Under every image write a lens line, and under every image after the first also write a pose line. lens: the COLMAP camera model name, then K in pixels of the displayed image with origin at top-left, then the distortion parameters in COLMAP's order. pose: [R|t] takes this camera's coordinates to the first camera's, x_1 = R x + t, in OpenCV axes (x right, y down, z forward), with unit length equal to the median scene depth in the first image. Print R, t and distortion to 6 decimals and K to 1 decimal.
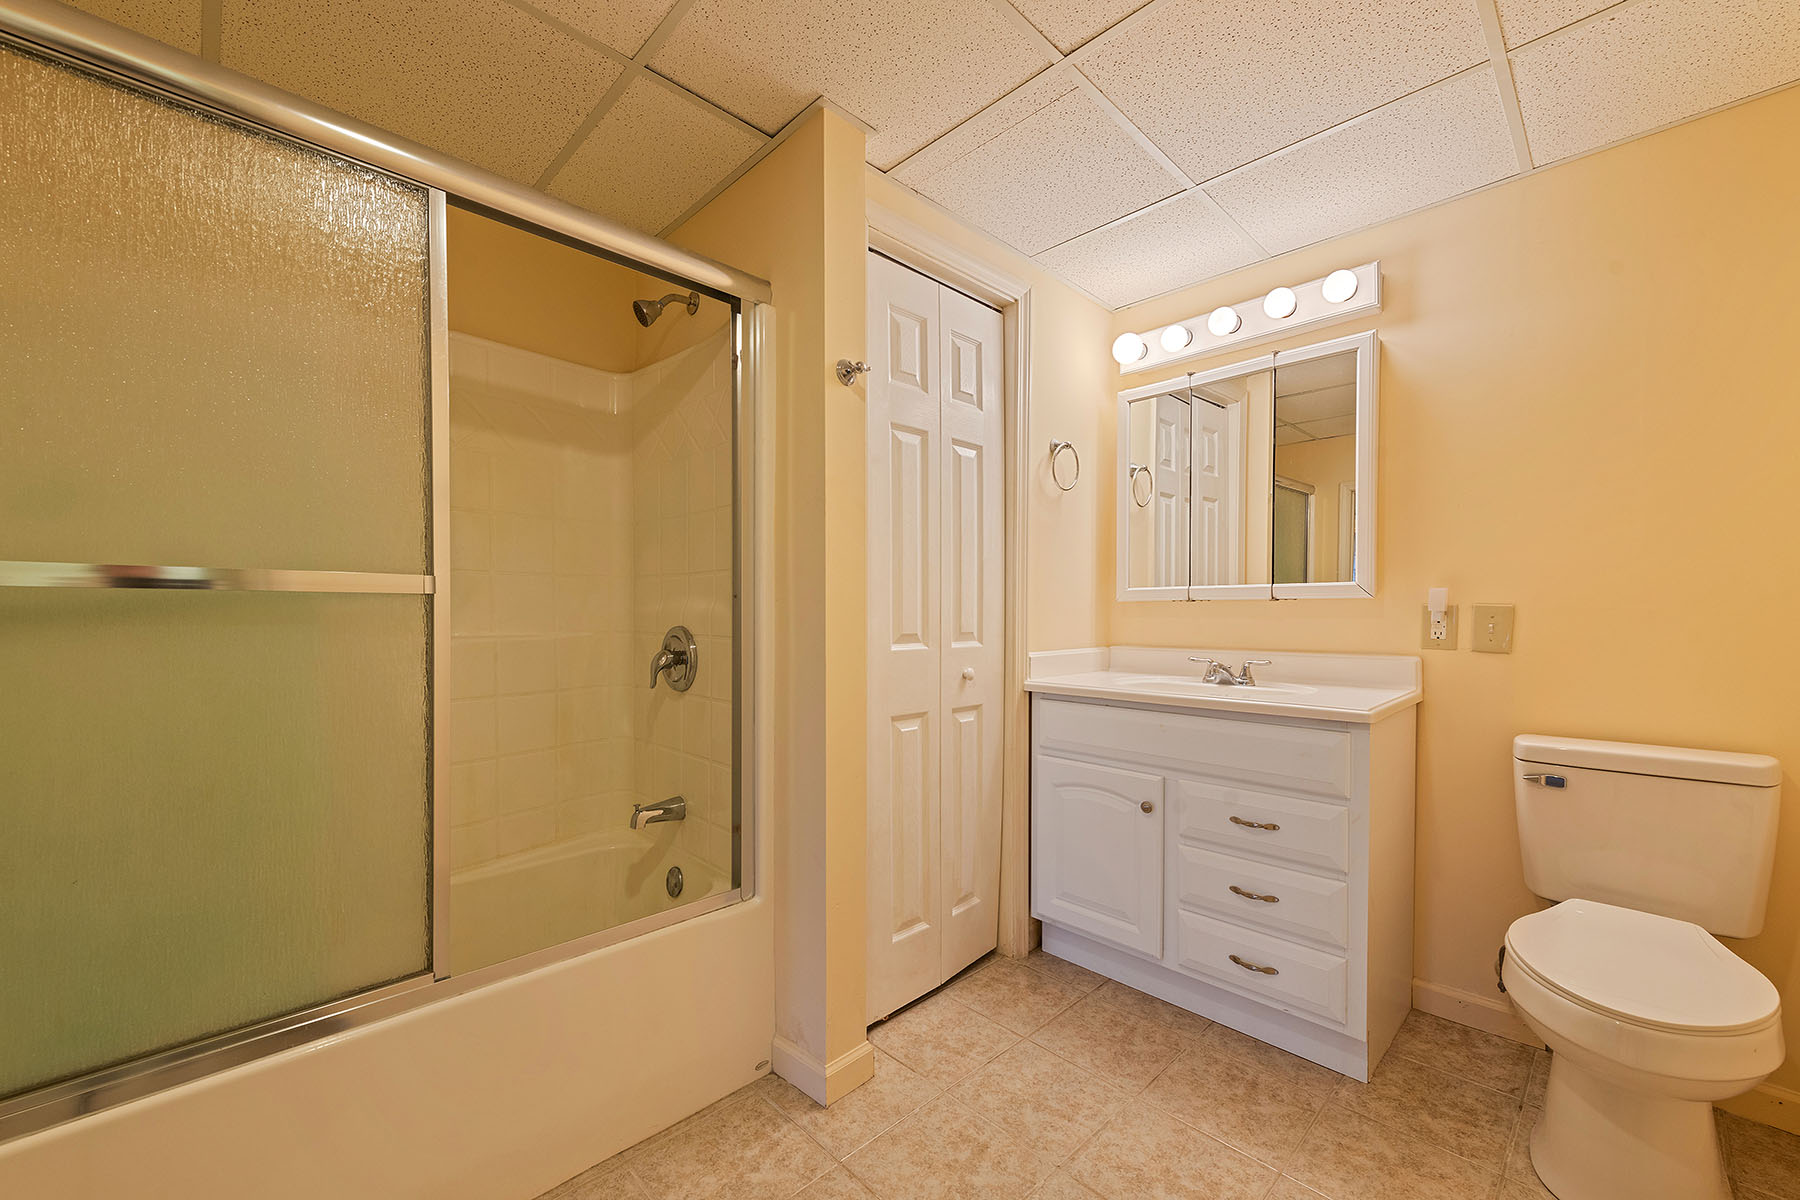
lens RADIAL K [[711.9, 0, 899.5], [0, 711.9, 612.5], [0, 0, 1]] dist [0.004398, -0.000286]
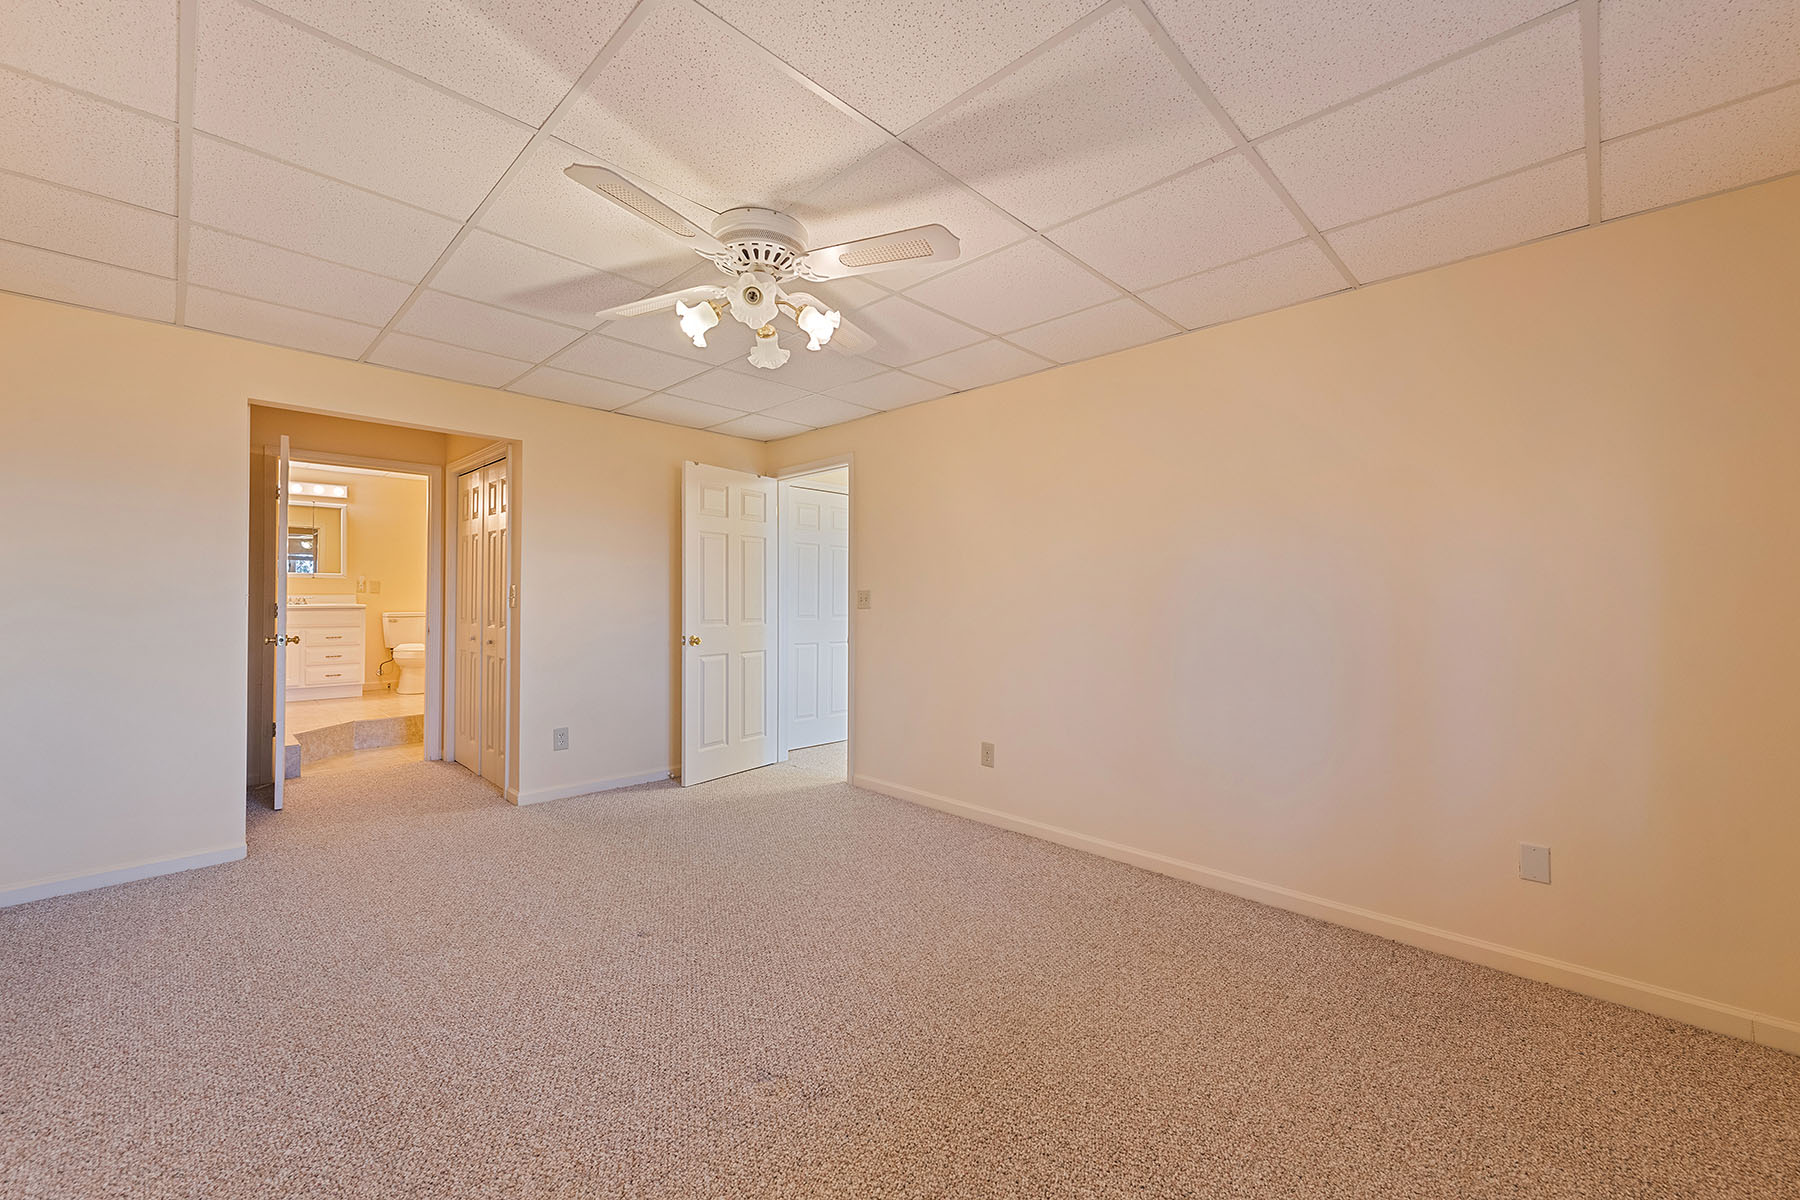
lens RADIAL K [[711.9, 0, 897.7], [0, 711.9, 600.9], [0, 0, 1]] dist [0.004398, -0.000286]
pose [[-0.026759, -0.003817, 0.999635, -3.081494], [0.001607, 0.999991, 0.003861, 0.085038], [-0.999641, 0.001710, -0.026752, -1.722278]]
